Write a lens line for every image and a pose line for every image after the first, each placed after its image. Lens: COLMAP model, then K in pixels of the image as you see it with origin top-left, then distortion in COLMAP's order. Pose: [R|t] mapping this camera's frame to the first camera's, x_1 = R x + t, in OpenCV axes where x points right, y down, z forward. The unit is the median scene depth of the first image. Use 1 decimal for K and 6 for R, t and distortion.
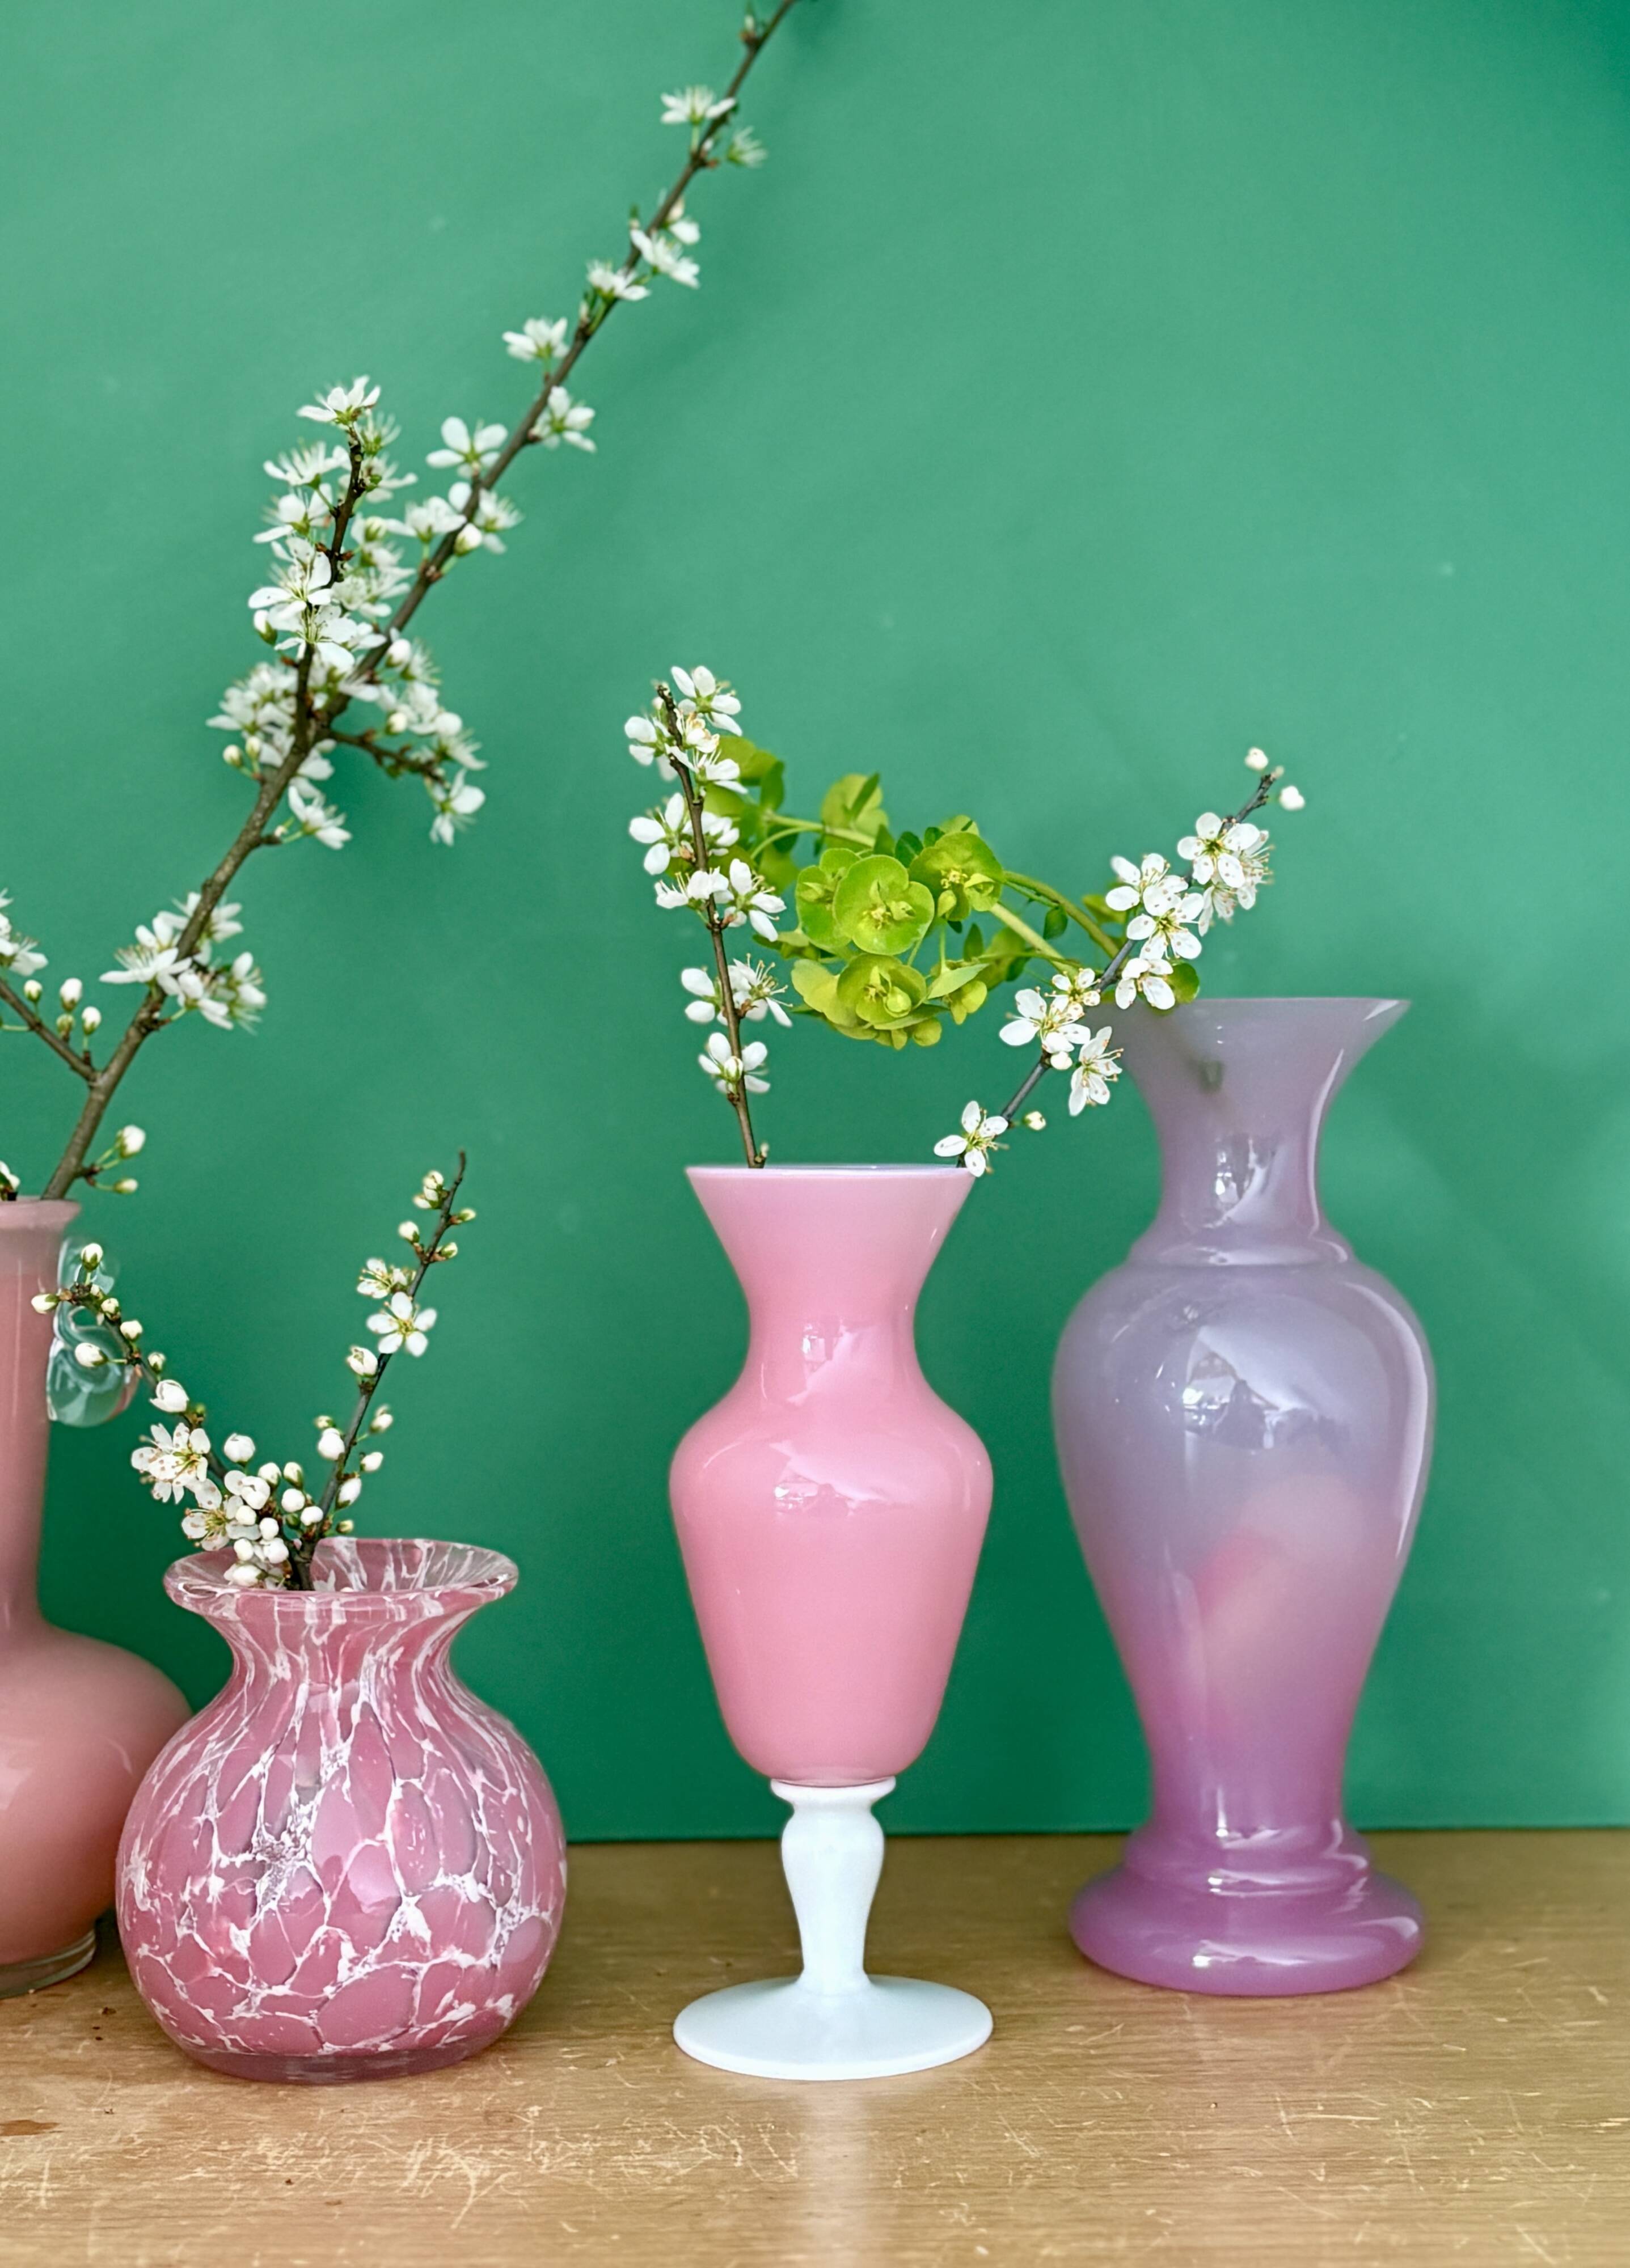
lens RADIAL K [[3452.7, 0, 952.8], [0, 3452.7, 1193.6], [0, 0, 1]] dist [0.107071, 0.000000]
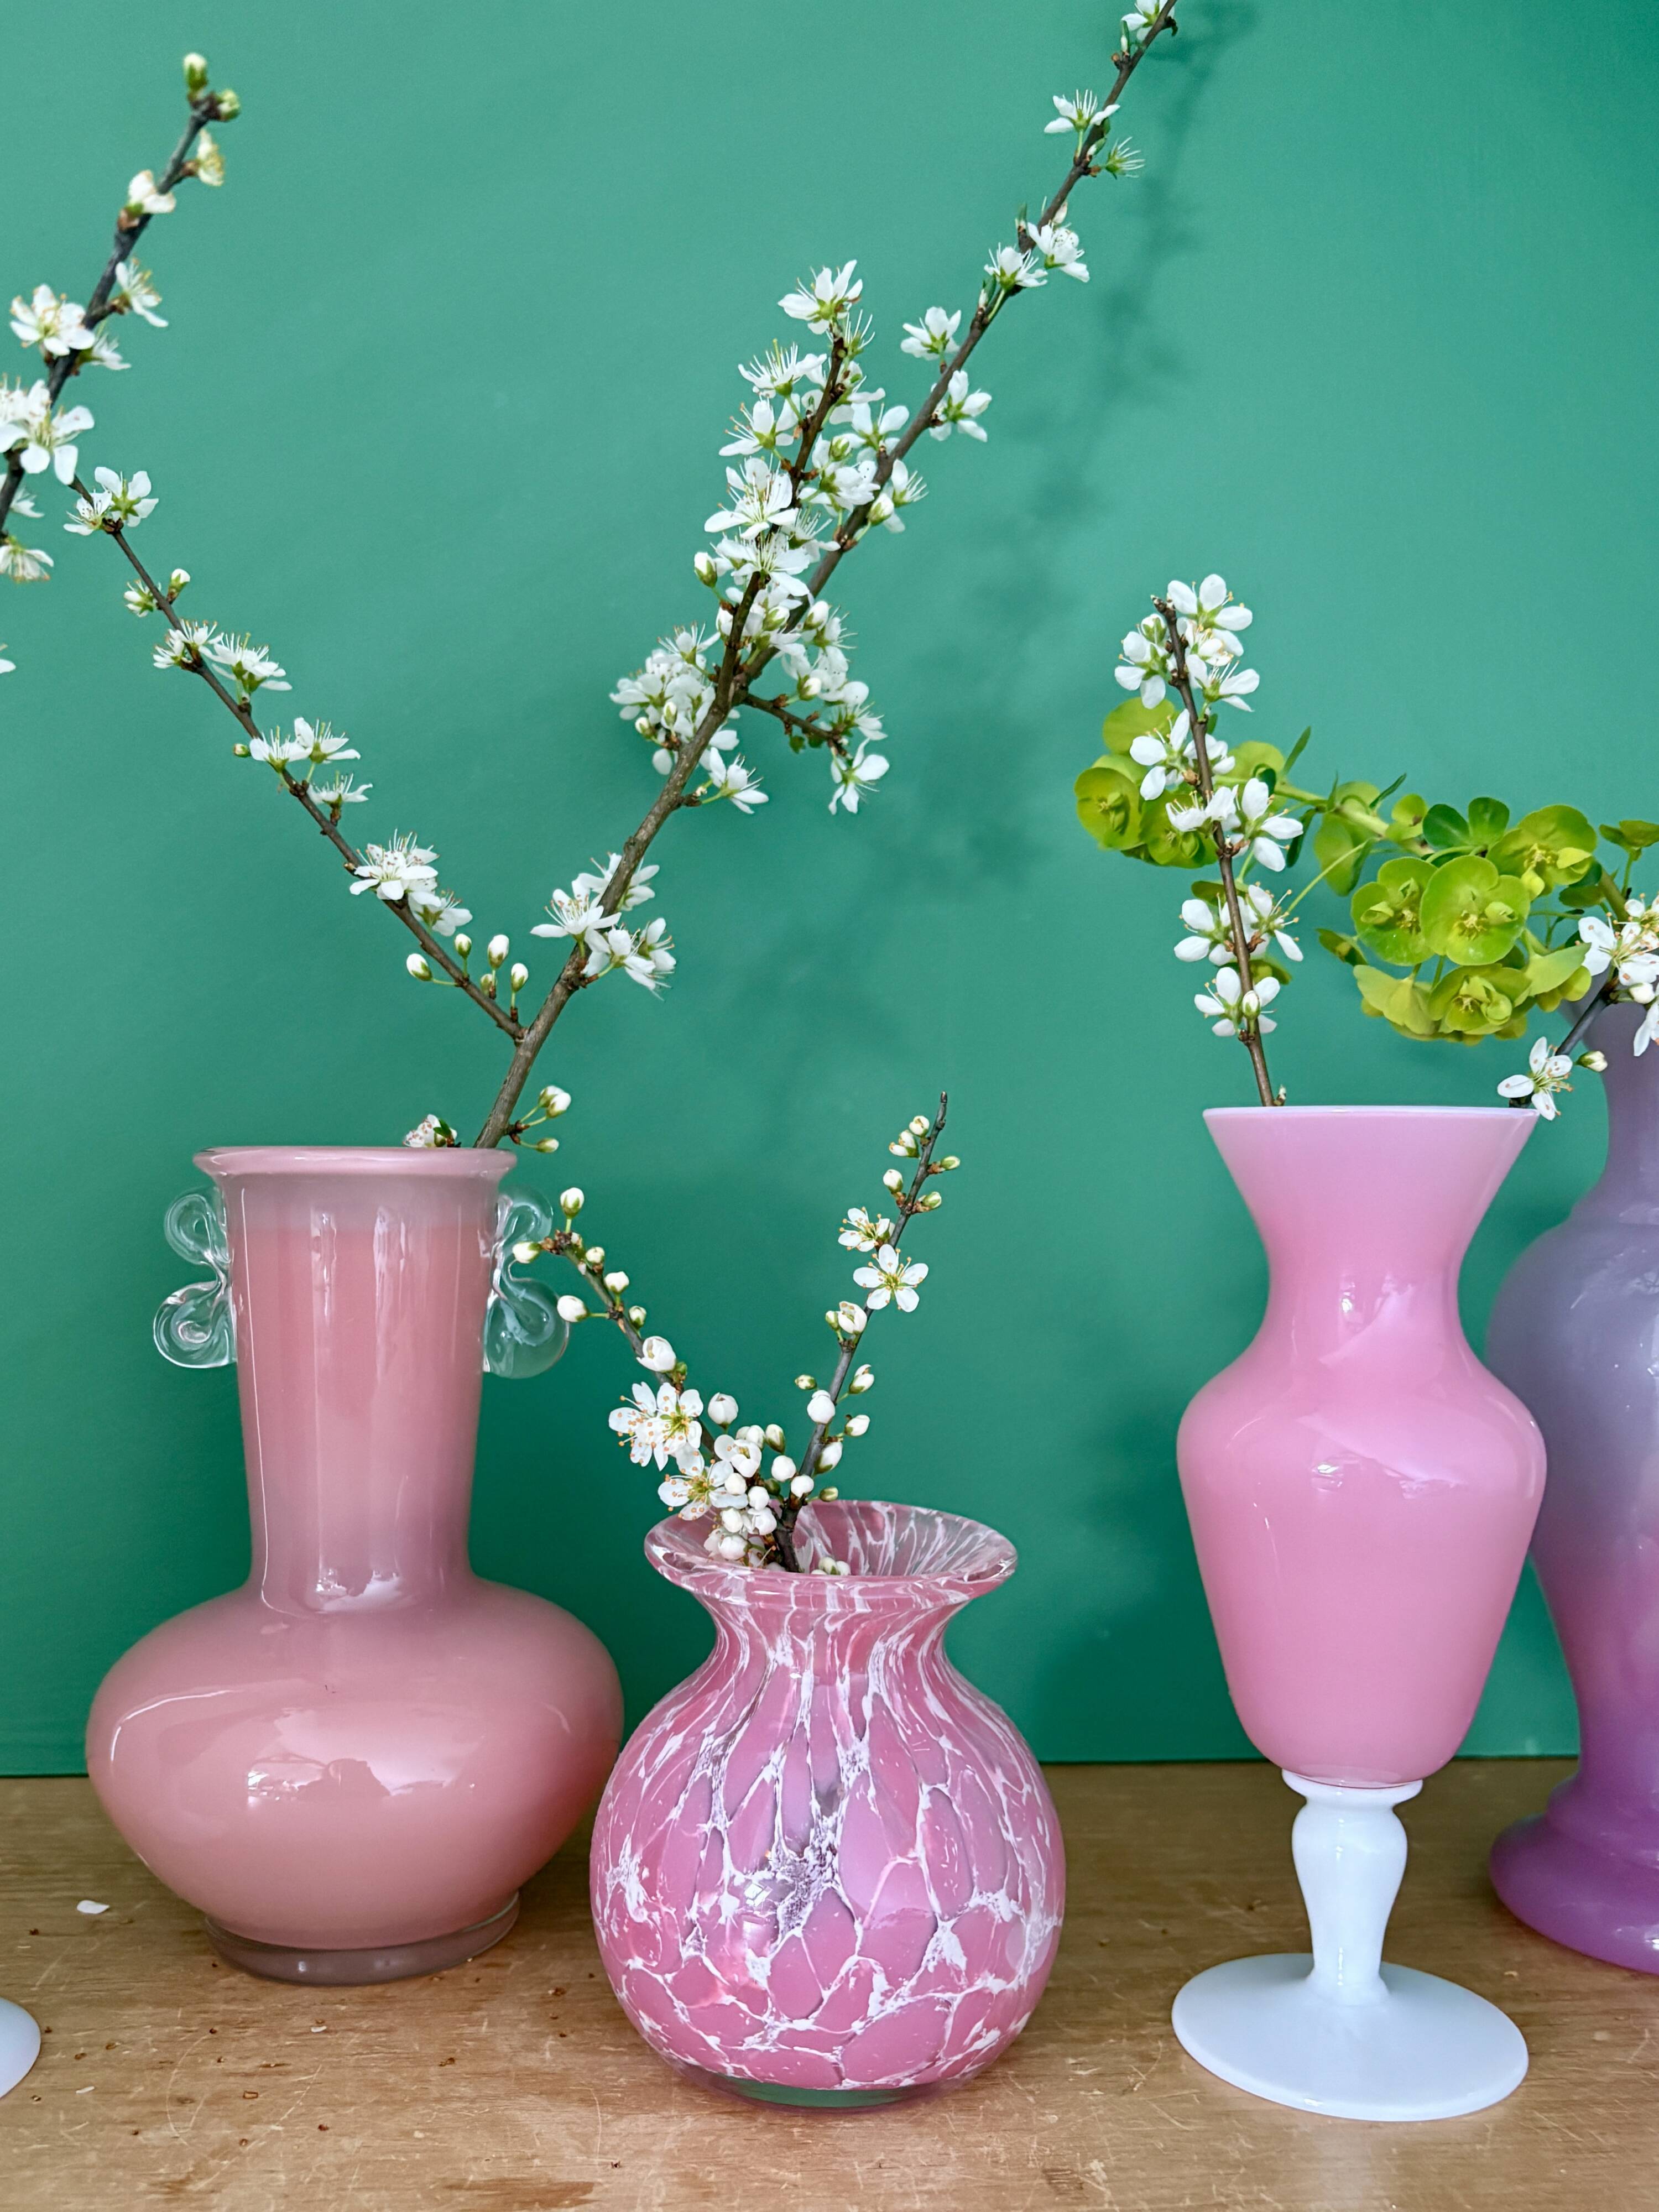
lens RADIAL K [[1974.8, 0, 787.3], [0, 1974.8, 1238.2], [0, 0, 1]] dist [0.038406, -0.007723]
pose [[0.999750, 0.007210, 0.021163, -0.200685], [-0.007345, 0.999953, 0.006301, 0.024047], [-0.021117, -0.006454, 0.999756, 0.475787]]
